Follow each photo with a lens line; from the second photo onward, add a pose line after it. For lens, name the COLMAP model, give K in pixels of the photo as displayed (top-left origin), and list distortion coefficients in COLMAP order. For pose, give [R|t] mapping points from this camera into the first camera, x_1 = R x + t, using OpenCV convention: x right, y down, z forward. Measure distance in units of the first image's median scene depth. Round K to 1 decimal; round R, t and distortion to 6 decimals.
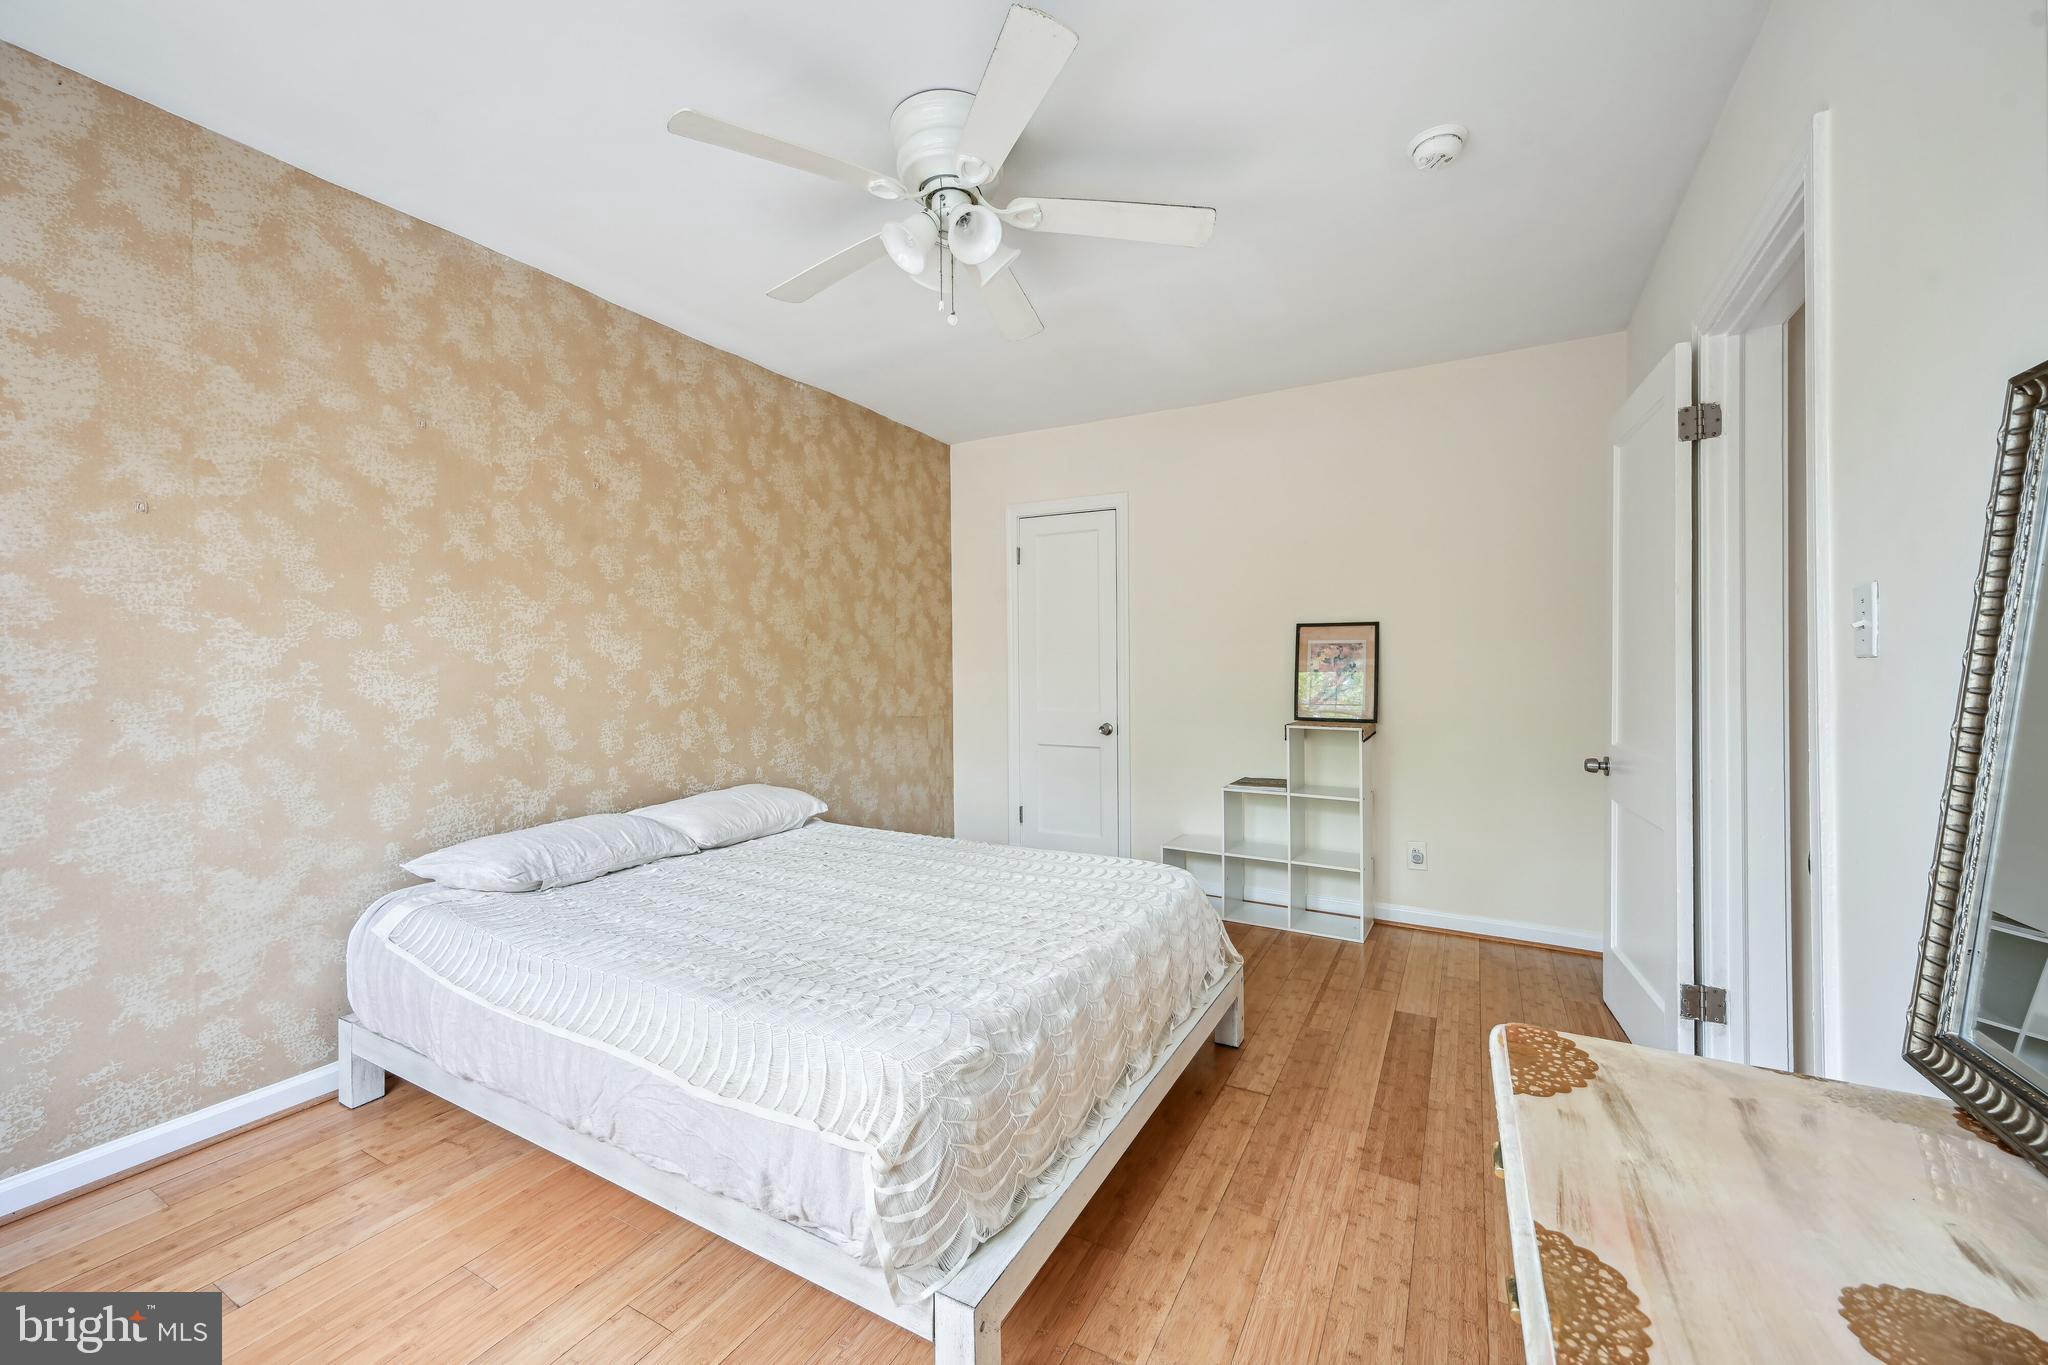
lens RADIAL K [[791.2, 0, 1042.4], [0, 791.2, 660.3], [0, 0, 1]] dist [0.003505, 0.000458]
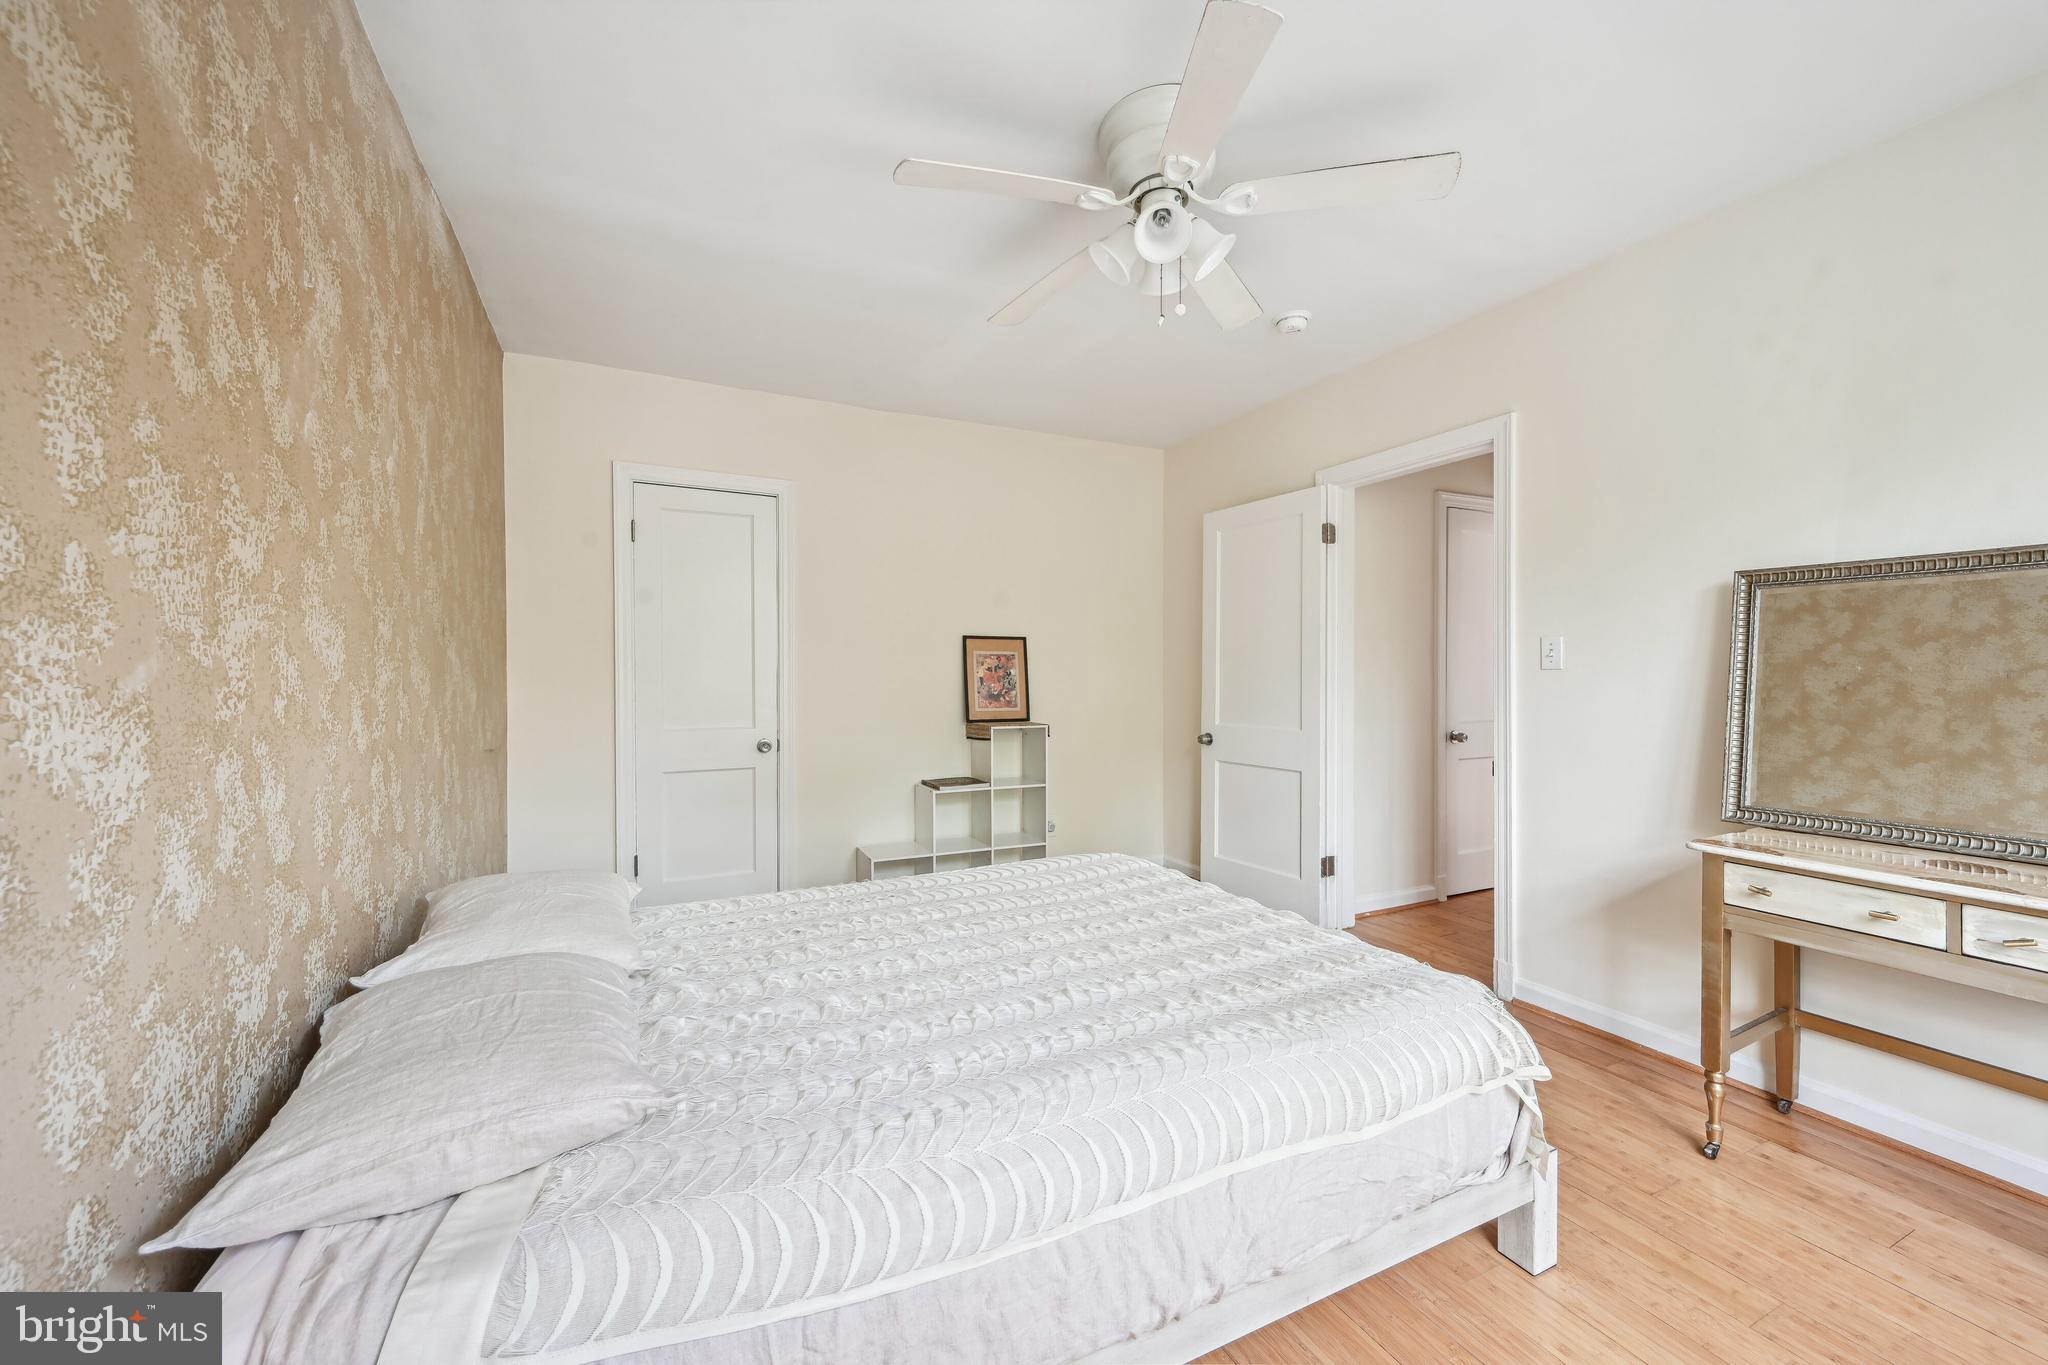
lens RADIAL K [[791.2, 0, 1042.4], [0, 791.2, 660.3], [0, 0, 1]] dist [0.003505, 0.000458]
pose [[0.567473, 0.014970, 0.823256, -0.538300], [-0.004548, 0.999876, -0.015046, 0.004208], [-0.823380, 0.004794, 0.567471, 0.297671]]
